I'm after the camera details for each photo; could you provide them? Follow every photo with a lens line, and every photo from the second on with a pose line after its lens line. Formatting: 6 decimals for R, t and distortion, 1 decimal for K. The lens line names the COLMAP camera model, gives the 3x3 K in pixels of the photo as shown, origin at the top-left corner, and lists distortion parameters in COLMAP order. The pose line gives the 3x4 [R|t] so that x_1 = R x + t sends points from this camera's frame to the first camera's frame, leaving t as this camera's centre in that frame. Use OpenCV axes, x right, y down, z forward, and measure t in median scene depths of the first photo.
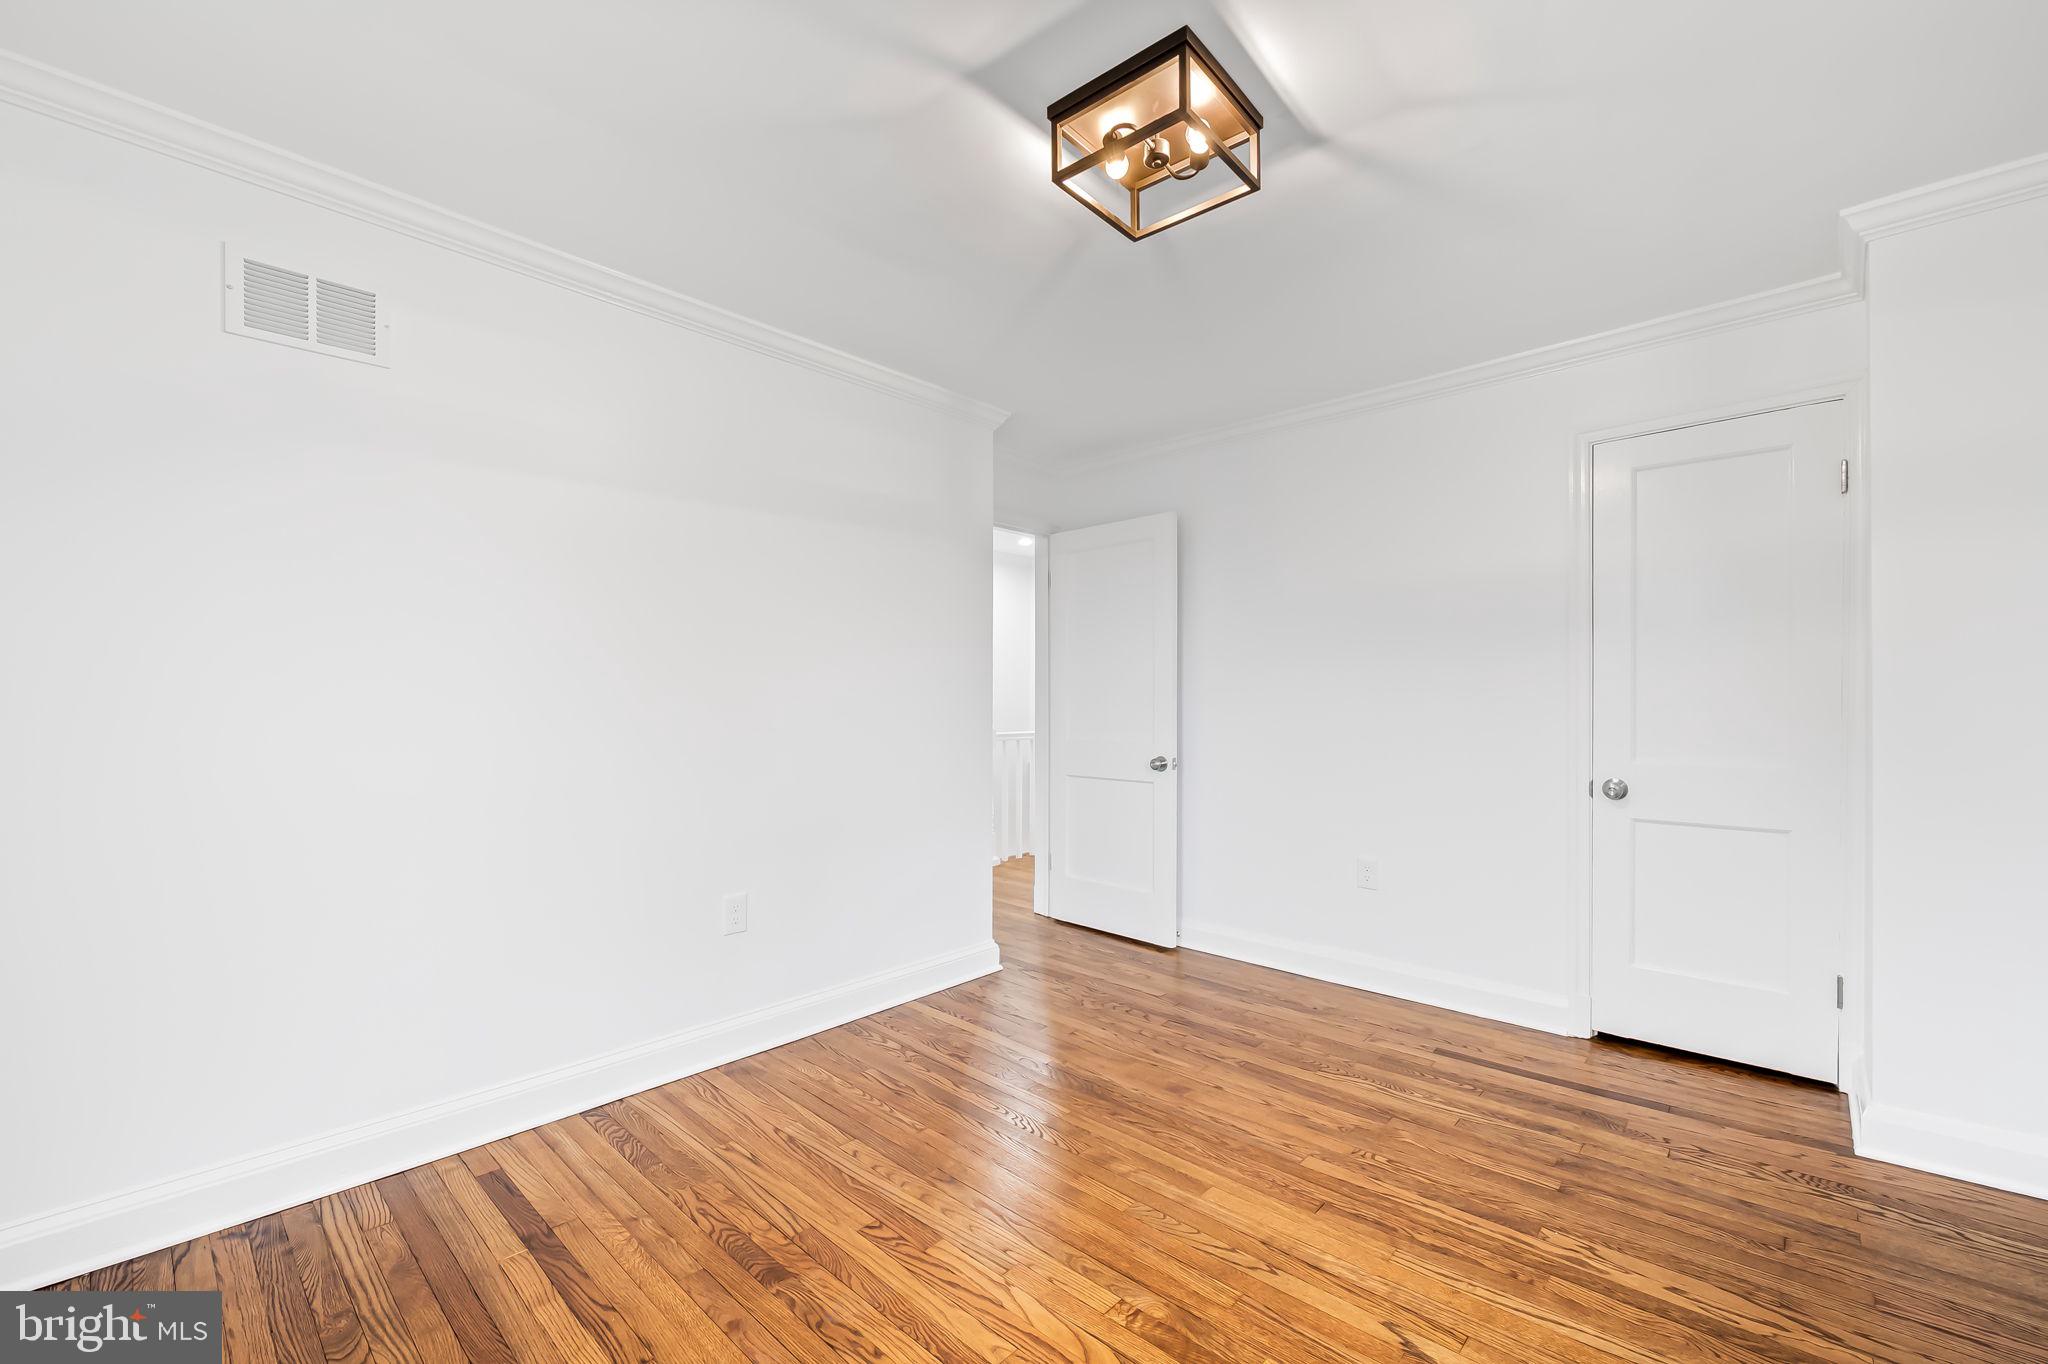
lens RADIAL K [[821.5, 0, 1013.5], [0, 821.5, 690.3], [0, 0, 1]] dist [-0.004152, -0.000174]
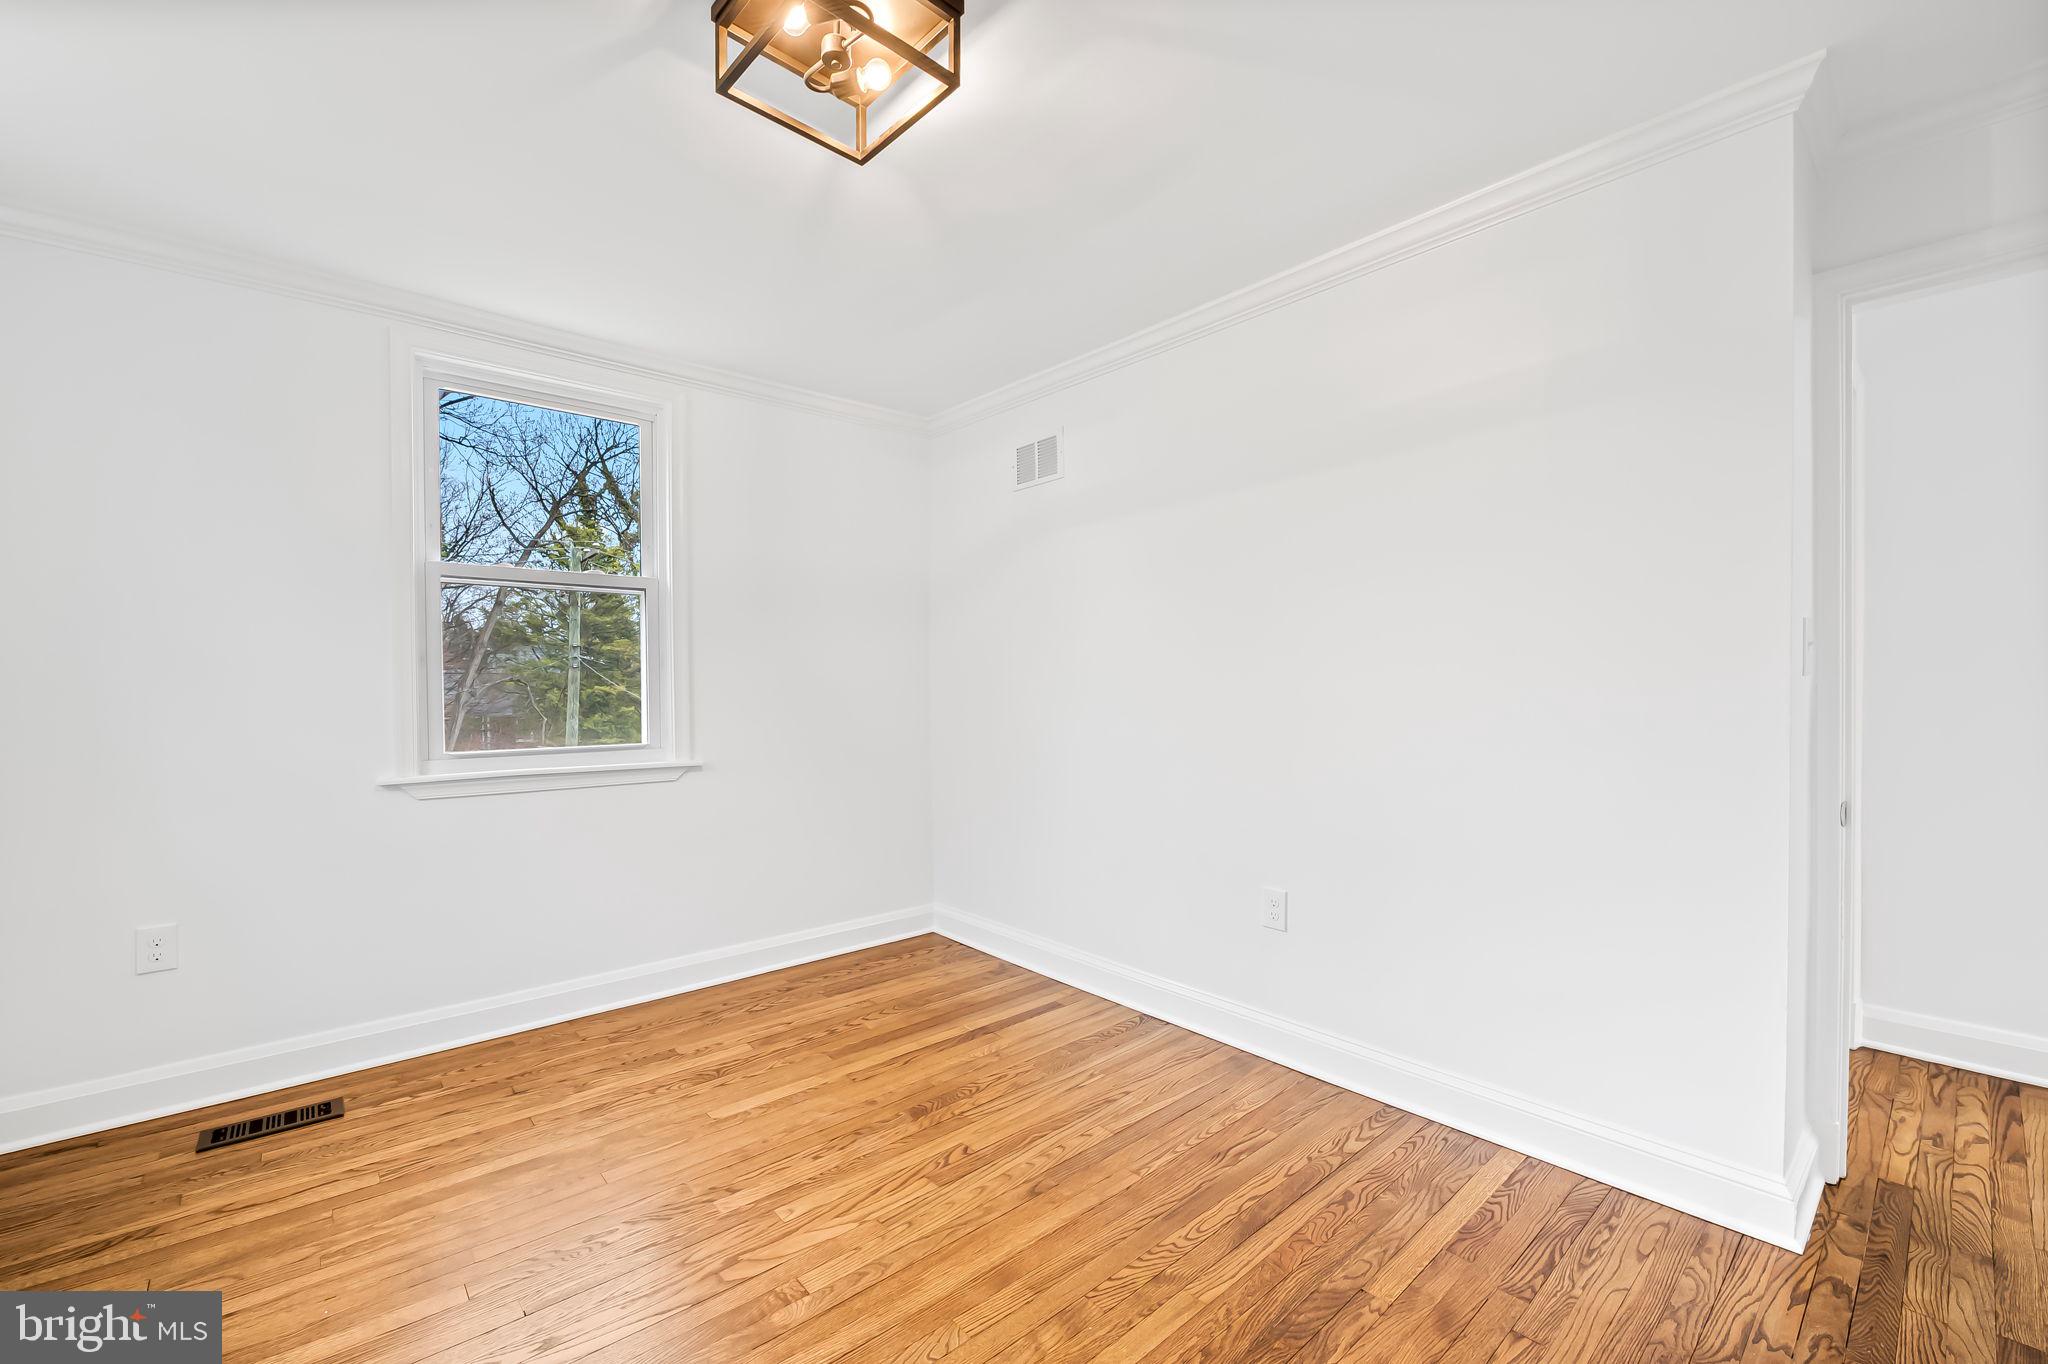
lens RADIAL K [[821.5, 0, 1014.2], [0, 821.5, 691.7], [0, 0, 1]] dist [-0.004152, -0.000174]
pose [[-0.072908, 0.006164, -0.997320, 0.968575], [0.015029, 0.999874, 0.005082, 0.014570], [0.997225, -0.014618, -0.072992, 1.176440]]
